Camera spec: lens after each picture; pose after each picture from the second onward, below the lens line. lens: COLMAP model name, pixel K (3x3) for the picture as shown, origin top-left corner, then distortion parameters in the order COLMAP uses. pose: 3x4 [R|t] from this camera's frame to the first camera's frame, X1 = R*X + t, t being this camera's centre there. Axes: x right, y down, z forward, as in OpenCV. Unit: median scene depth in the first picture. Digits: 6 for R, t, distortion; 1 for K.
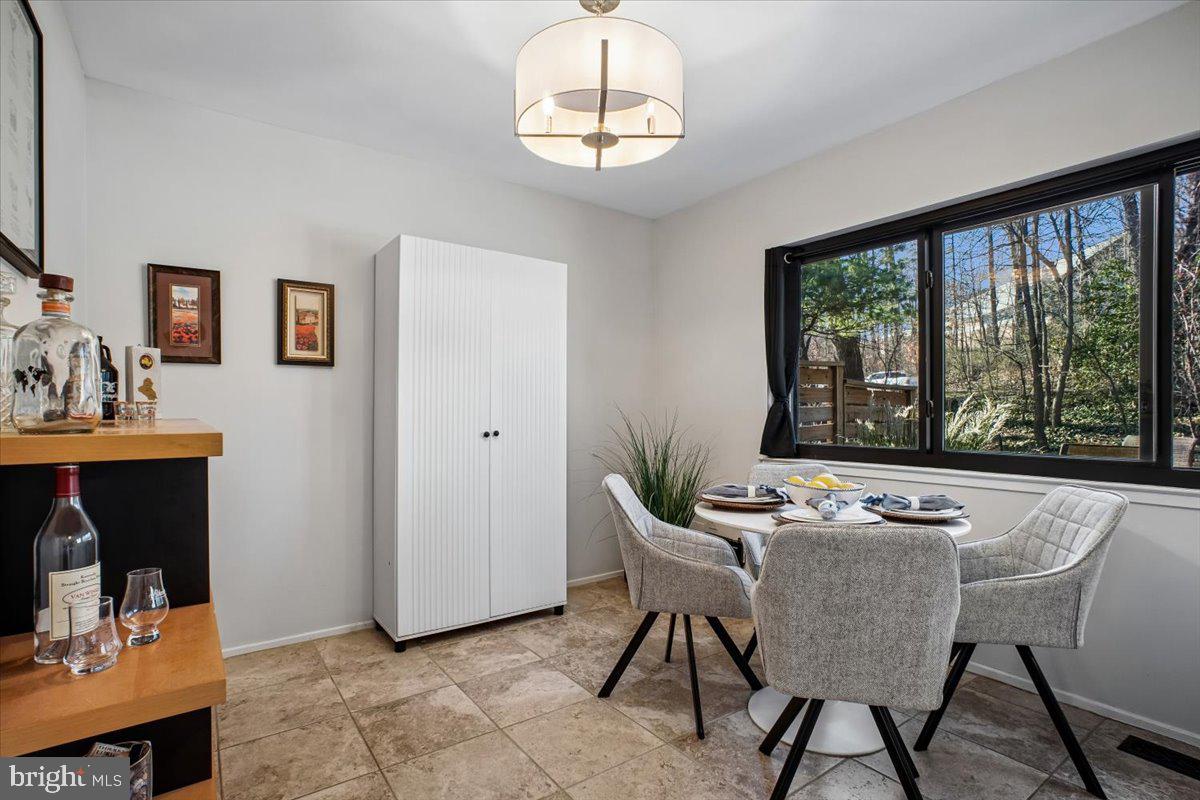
lens RADIAL K [[587.5, 0, 604.4], [0, 587.5, 396.0], [0, 0, 1]] dist [-0.021664, 0.010684]
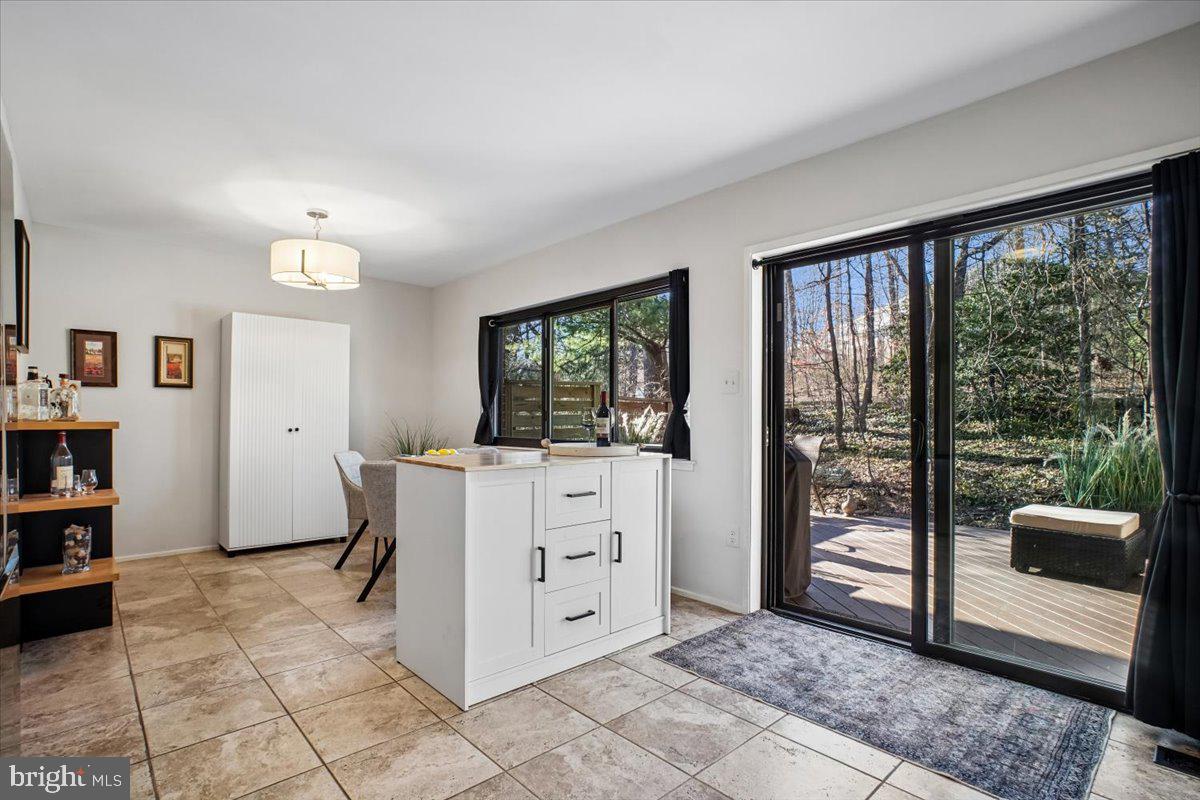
lens RADIAL K [[587.5, 0, 601.6], [0, 587.5, 405.5], [0, 0, 1]] dist [-0.021664, 0.010684]
pose [[0.993691, 0.005901, 0.112000, 0.519487], [-0.006462, 0.999968, 0.004642, -0.019048], [-0.111970, -0.005337, 0.993697, -0.787795]]
